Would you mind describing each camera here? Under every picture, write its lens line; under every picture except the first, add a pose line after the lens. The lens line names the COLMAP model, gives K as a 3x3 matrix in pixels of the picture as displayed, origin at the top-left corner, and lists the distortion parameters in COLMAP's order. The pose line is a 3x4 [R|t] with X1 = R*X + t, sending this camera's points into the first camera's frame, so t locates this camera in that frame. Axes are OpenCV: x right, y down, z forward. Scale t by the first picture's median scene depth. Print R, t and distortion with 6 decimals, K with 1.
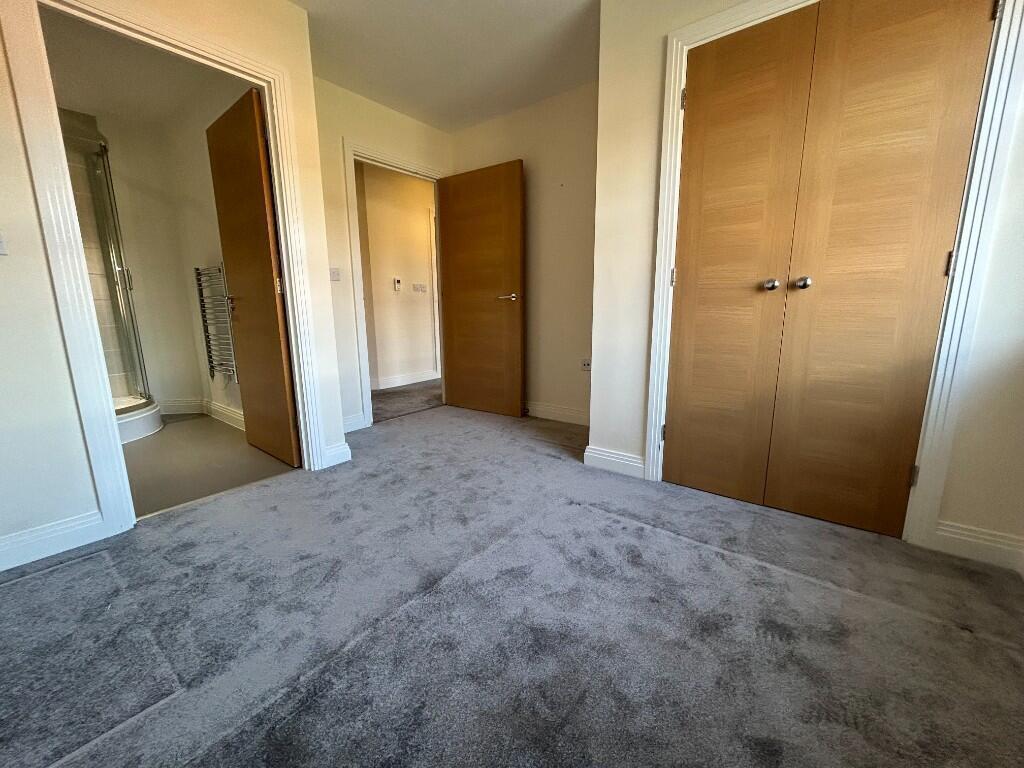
lens RADIAL K [[410.4, 0, 510.1], [0, 410.4, 384.2], [0, 0, 1]] dist [0.000586, 0.000192]
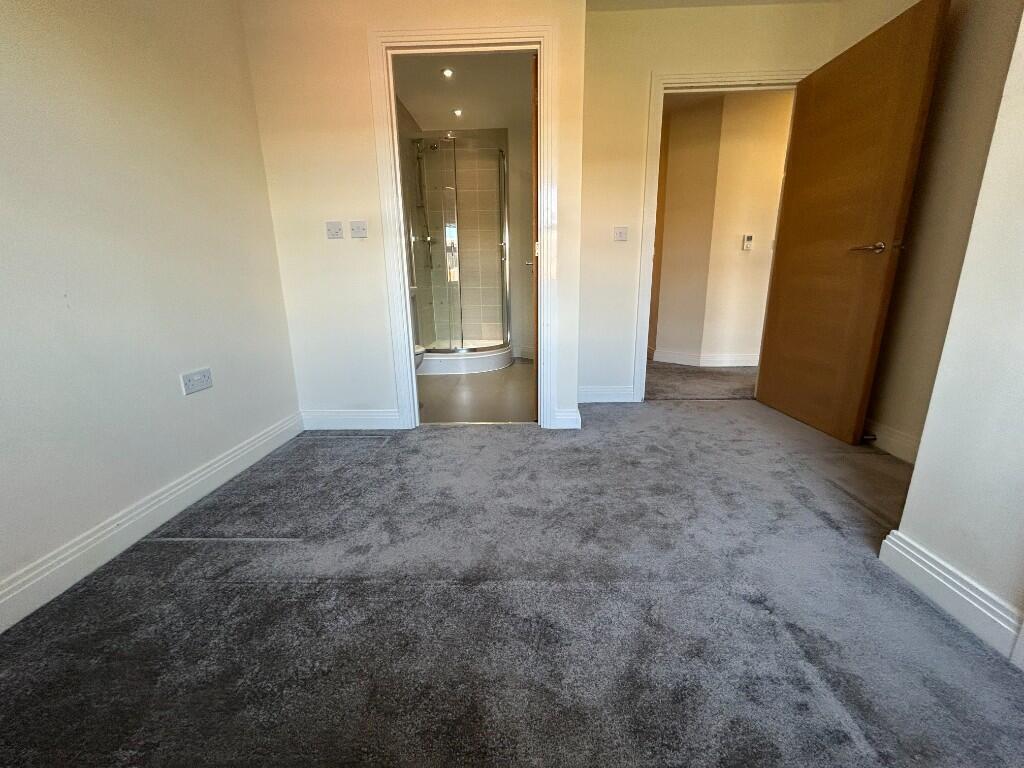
lens RADIAL K [[410.4, 0, 511.8], [0, 410.4, 383.8], [0, 0, 1]] dist [0.000586, 0.000192]
pose [[0.595419, 0.198930, -0.778398, 0.303772], [-0.140315, 0.979719, 0.143049, -0.044702], [0.791067, 0.024047, 0.611256, 0.326456]]
